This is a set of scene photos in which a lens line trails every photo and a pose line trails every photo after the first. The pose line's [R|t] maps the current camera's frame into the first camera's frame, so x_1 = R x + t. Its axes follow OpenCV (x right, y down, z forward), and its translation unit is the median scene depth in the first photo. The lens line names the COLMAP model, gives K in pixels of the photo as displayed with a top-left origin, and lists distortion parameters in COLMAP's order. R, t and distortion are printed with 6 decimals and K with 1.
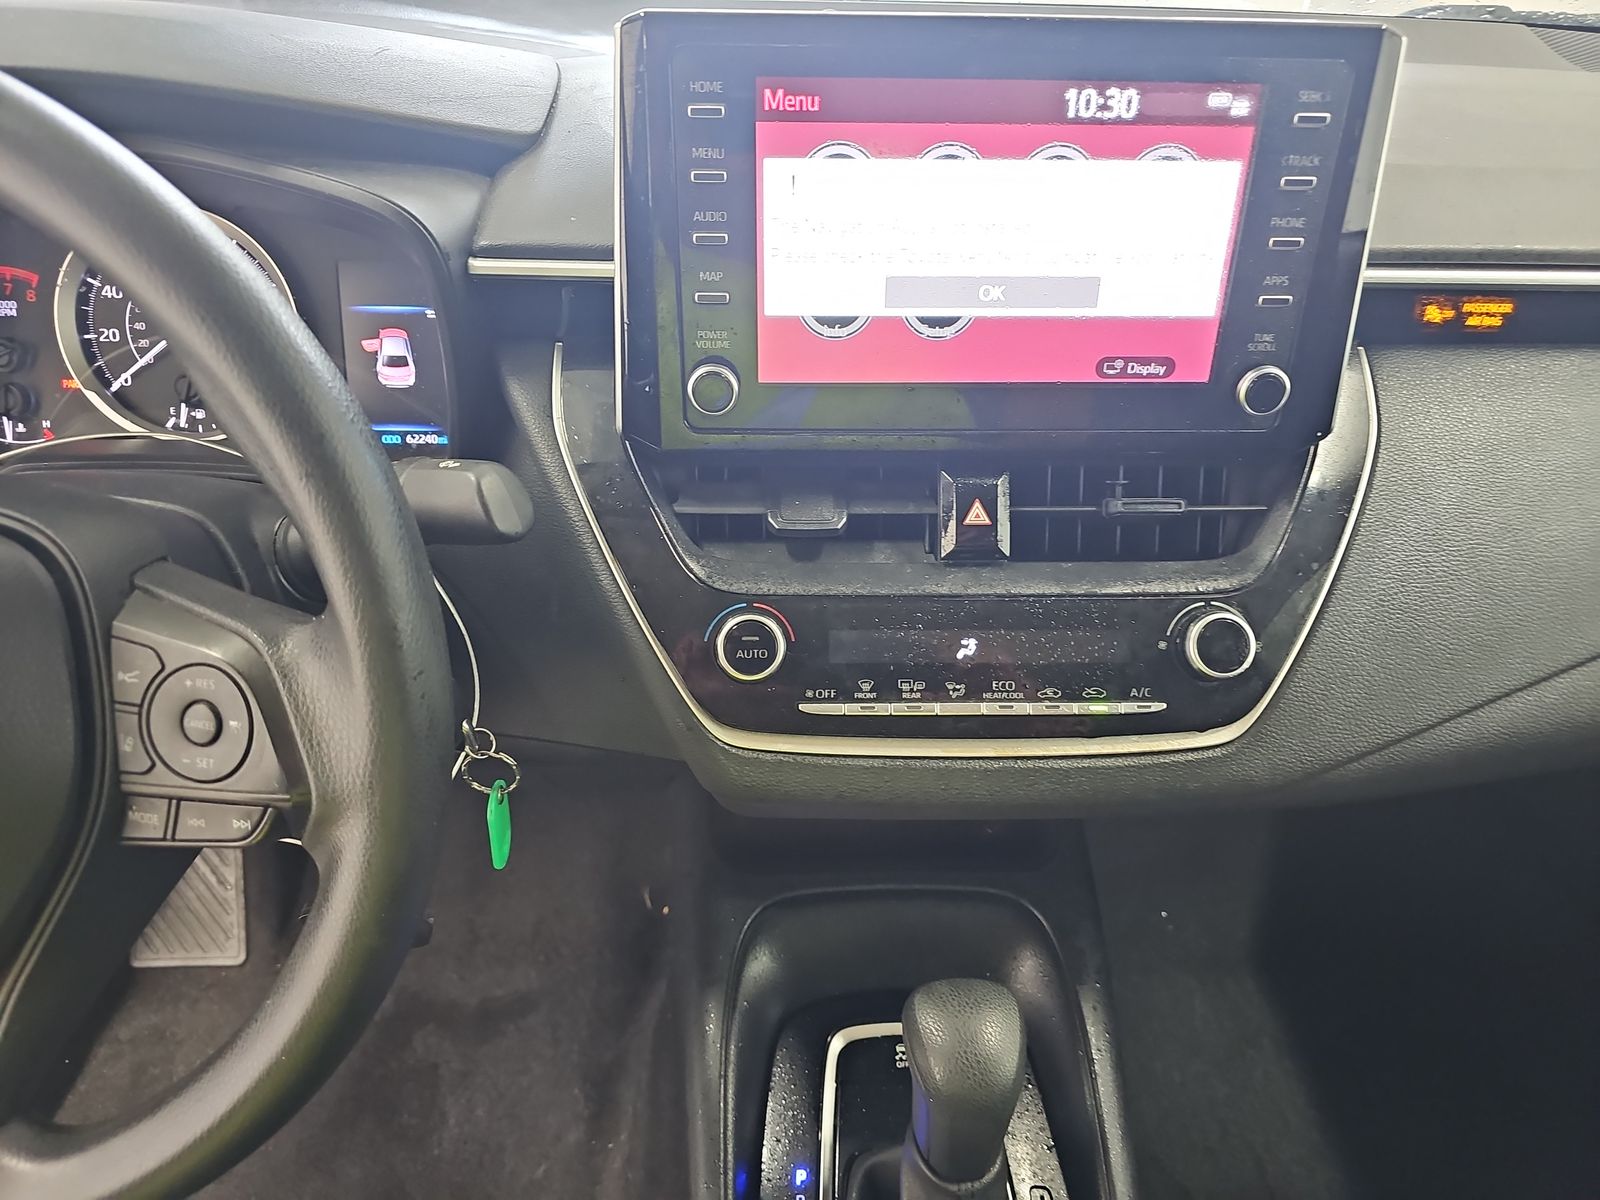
lens RADIAL K [[1083.7, 0, 788.3], [0, 1083.7, 597.4], [0, 0, 1]] dist [0.037292, -0.026866]
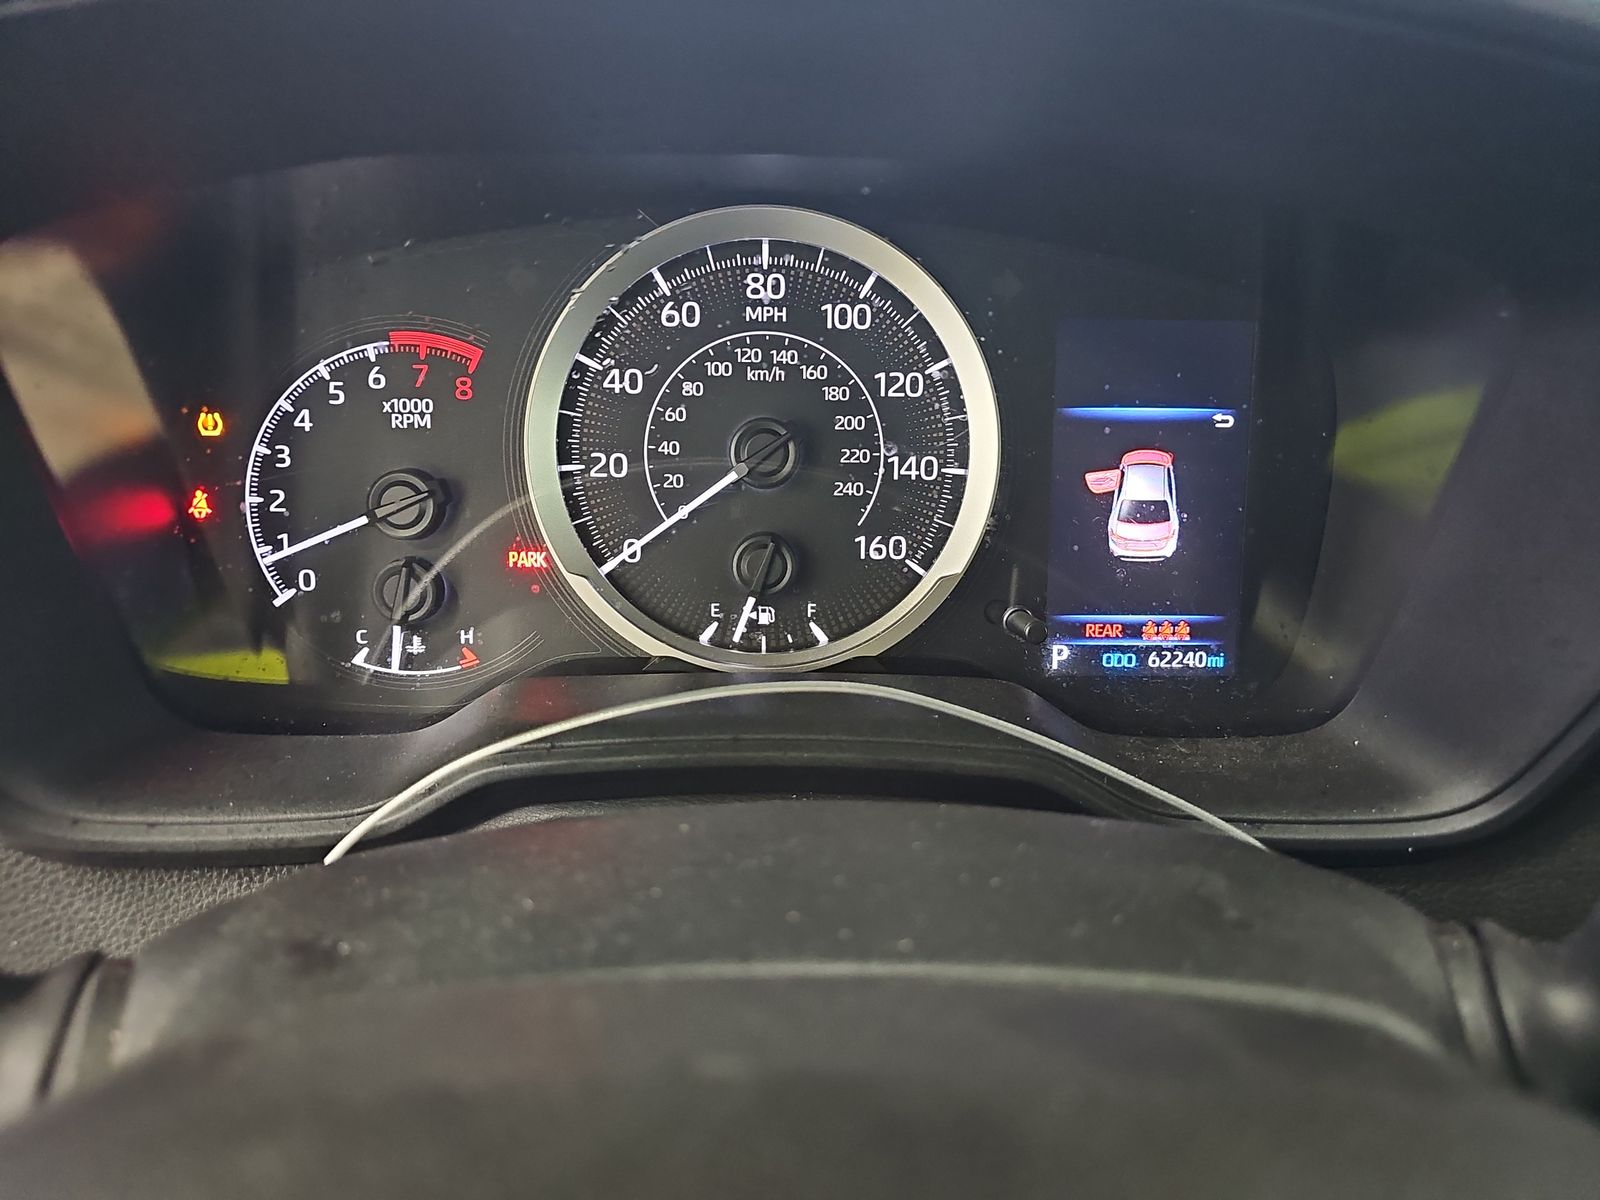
lens RADIAL K [[1083.7, 0, 802.2], [0, 1083.7, 603.2], [0, 0, 1]] dist [0.037292, -0.026866]
pose [[0.999968, -0.000604, 0.007933, -0.538258], [0.001345, 0.995605, -0.093643, -0.129578], [-0.007842, 0.093650, 0.995574, 0.508838]]
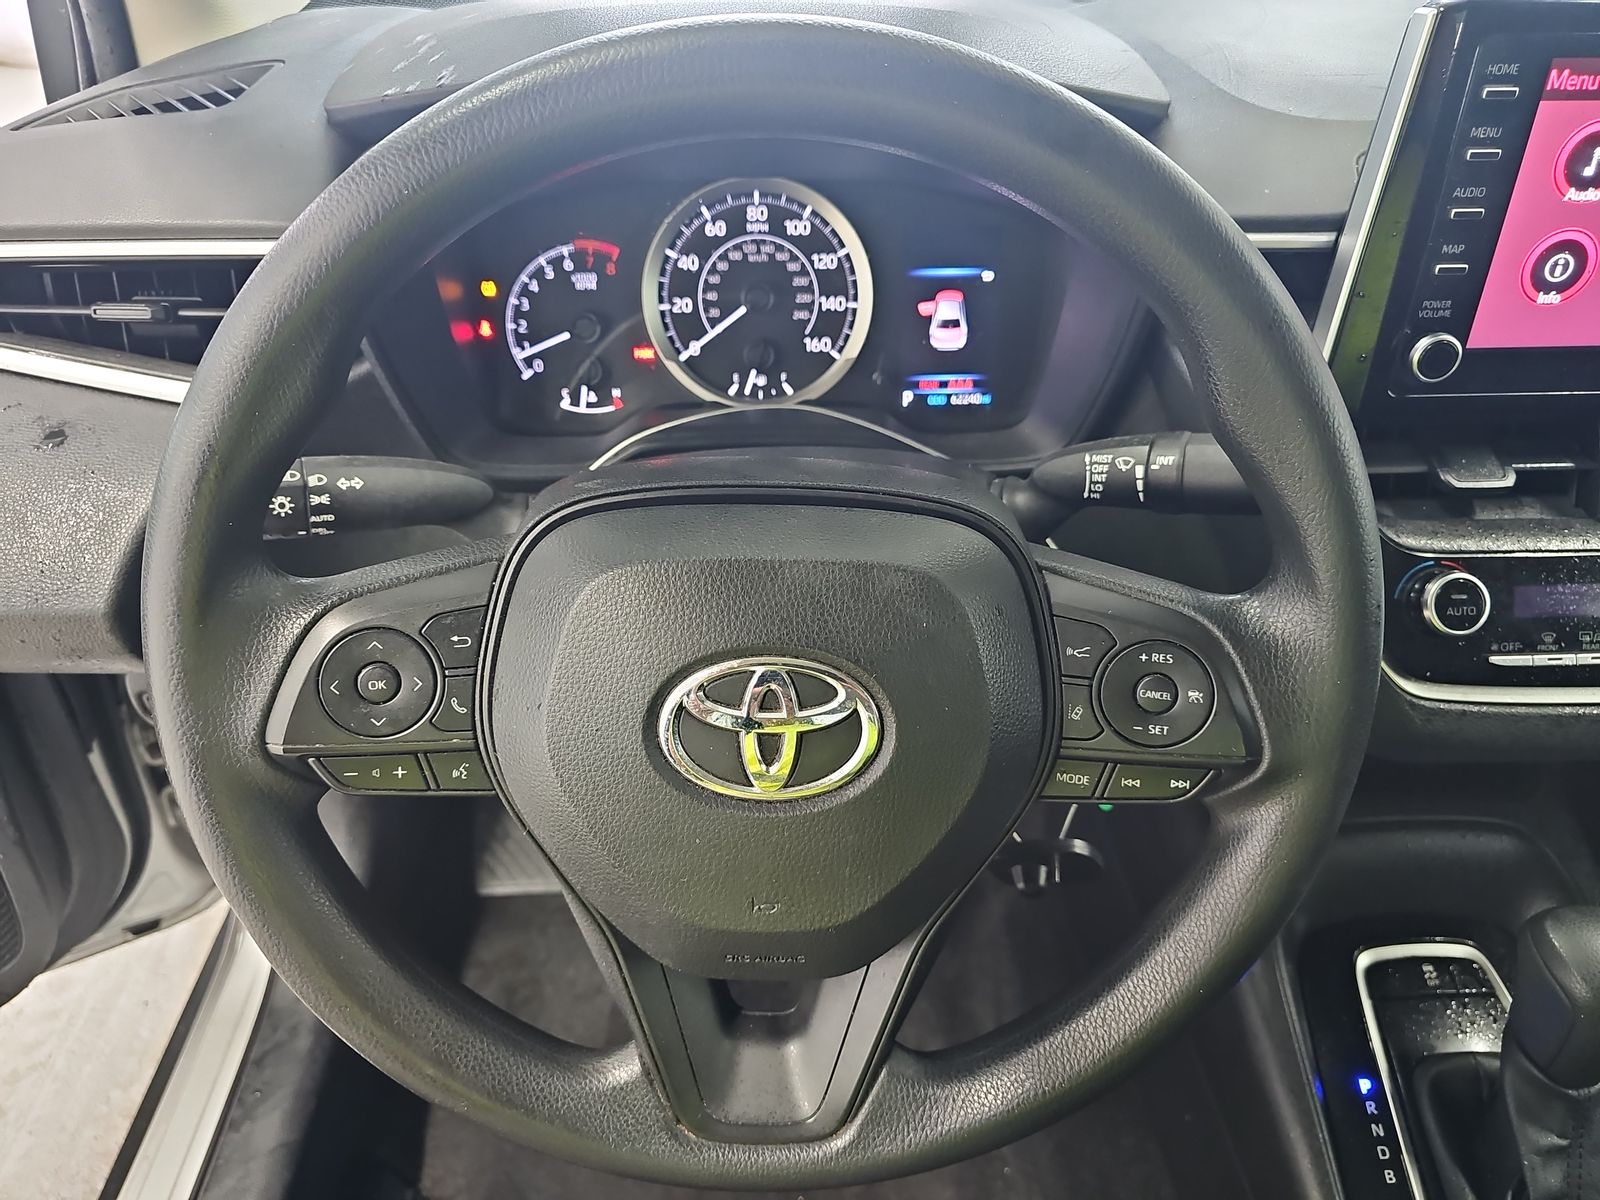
lens RADIAL K [[1083.7, 0, 801.4], [0, 1083.7, 595.2], [0, 0, 1]] dist [0.037292, -0.026866]
pose [[0.999828, -0.018076, -0.004029, -0.511909], [0.018324, 0.997112, 0.073696, -0.040462], [0.002685, -0.073757, 0.997273, -0.044229]]
